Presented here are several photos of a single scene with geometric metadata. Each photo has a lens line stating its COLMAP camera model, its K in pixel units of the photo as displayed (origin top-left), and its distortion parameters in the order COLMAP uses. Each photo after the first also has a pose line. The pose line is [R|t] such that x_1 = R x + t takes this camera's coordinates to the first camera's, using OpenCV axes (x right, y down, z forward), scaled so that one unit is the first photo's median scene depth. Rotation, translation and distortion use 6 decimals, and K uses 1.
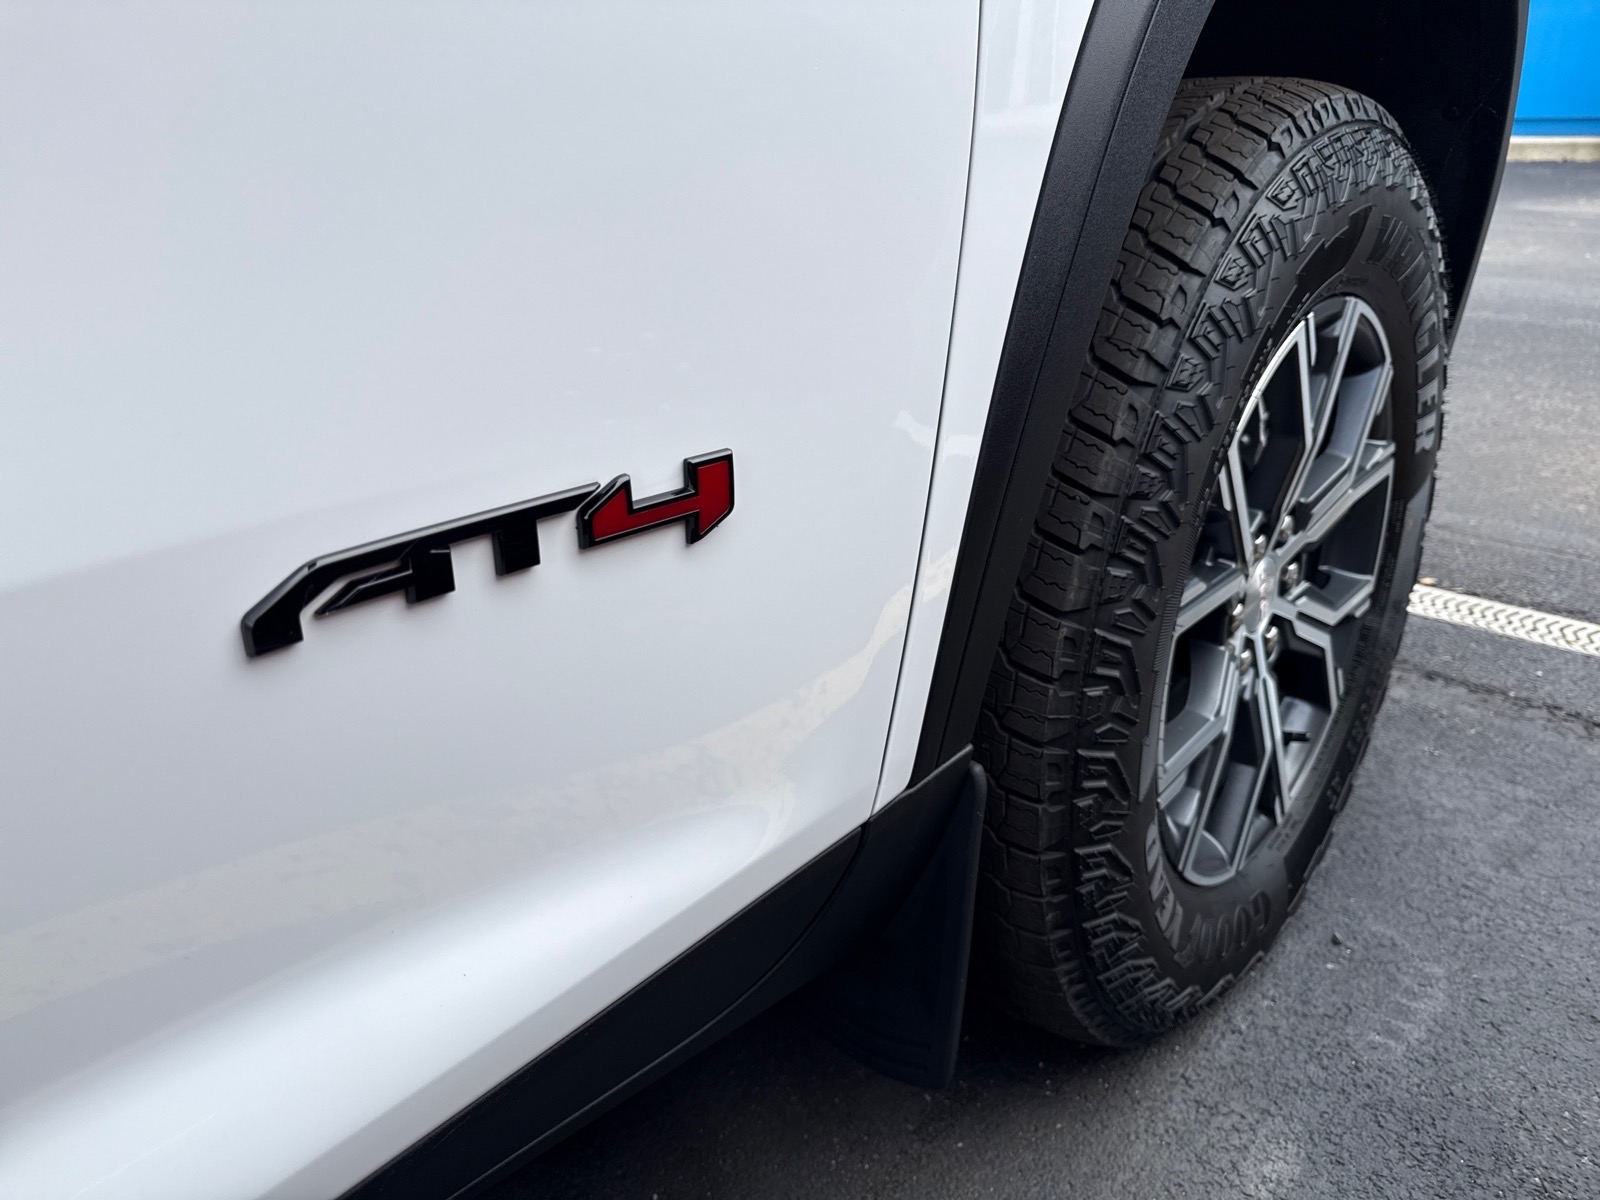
lens RADIAL K [[1142.2, 0, 800.0], [0, 1142.2, 600.0], [0, 0, 1]] dist [-0.004205, -0.003534]
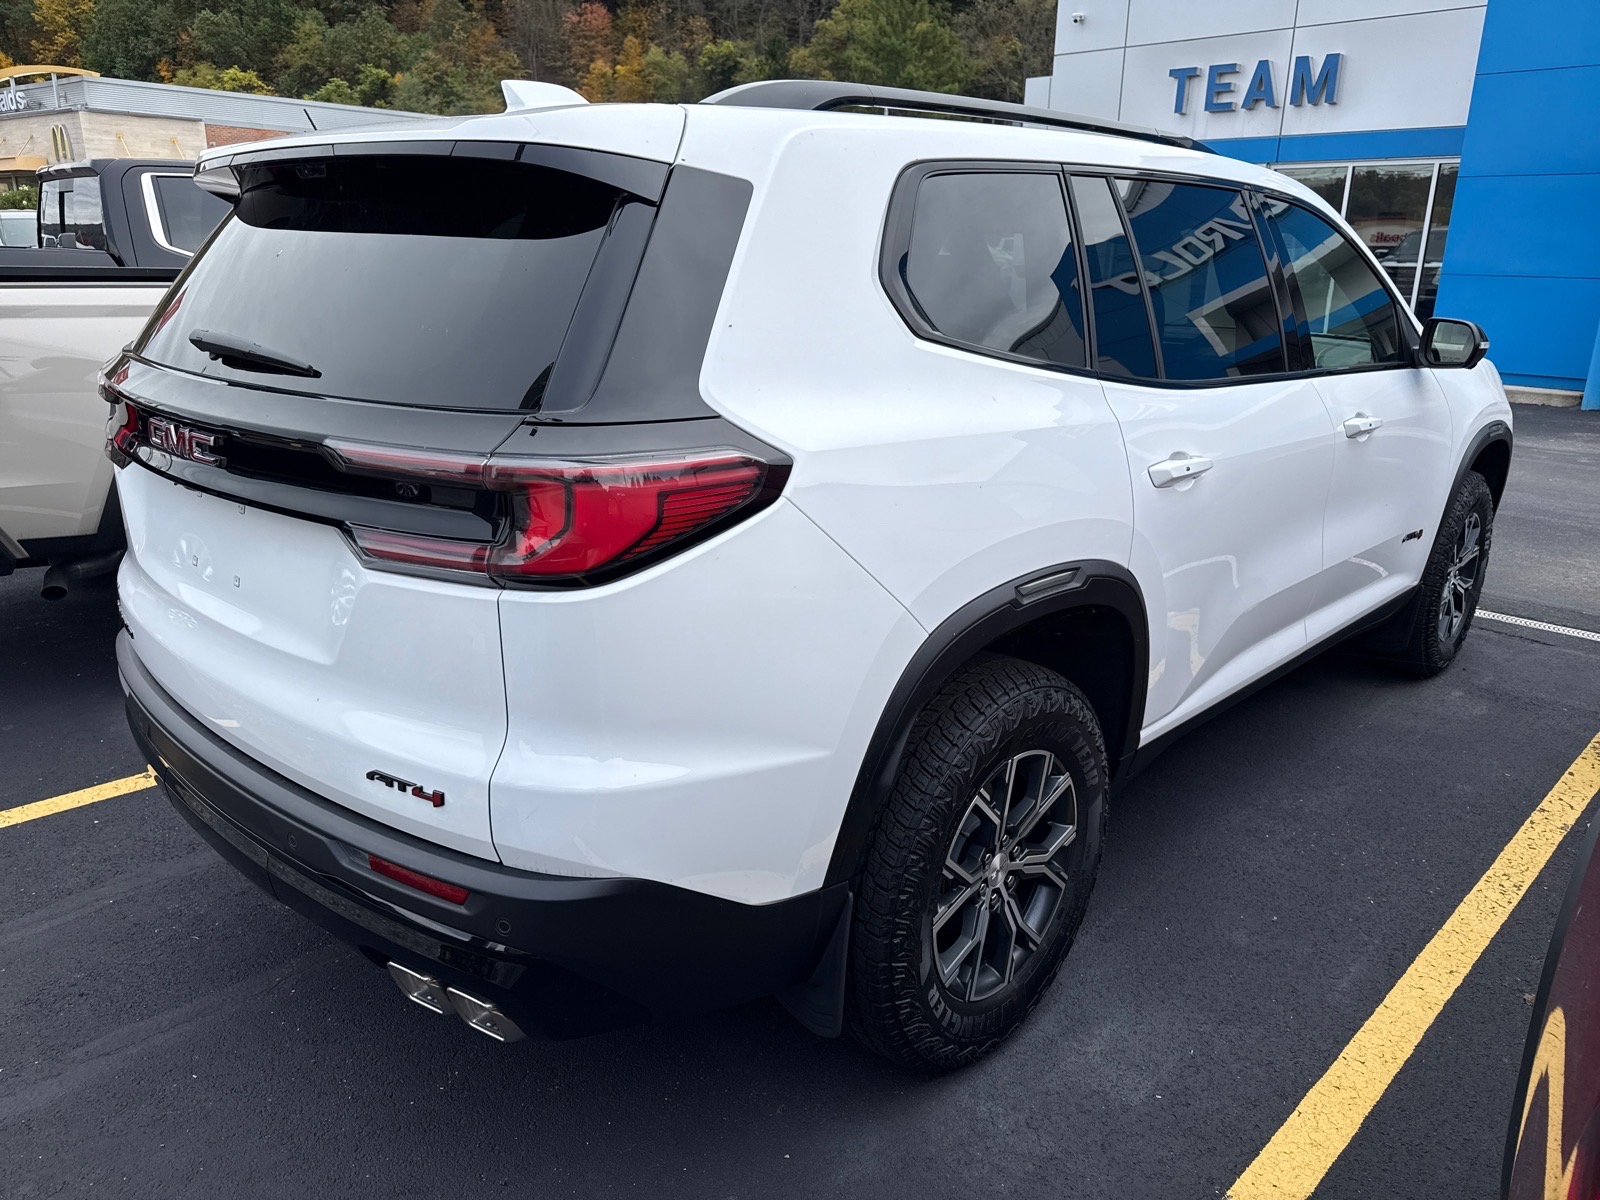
lens RADIAL K [[1142.2, 0, 800.0], [0, 1142.2, 600.0], [0, 0, 1]] dist [-0.004205, -0.003534]
pose [[0.997487, 0.070845, -0.000476, -1.861175], [-0.070430, 0.990877, -0.114906, 0.682079], [-0.007669, 0.114651, 0.993376, -2.969310]]
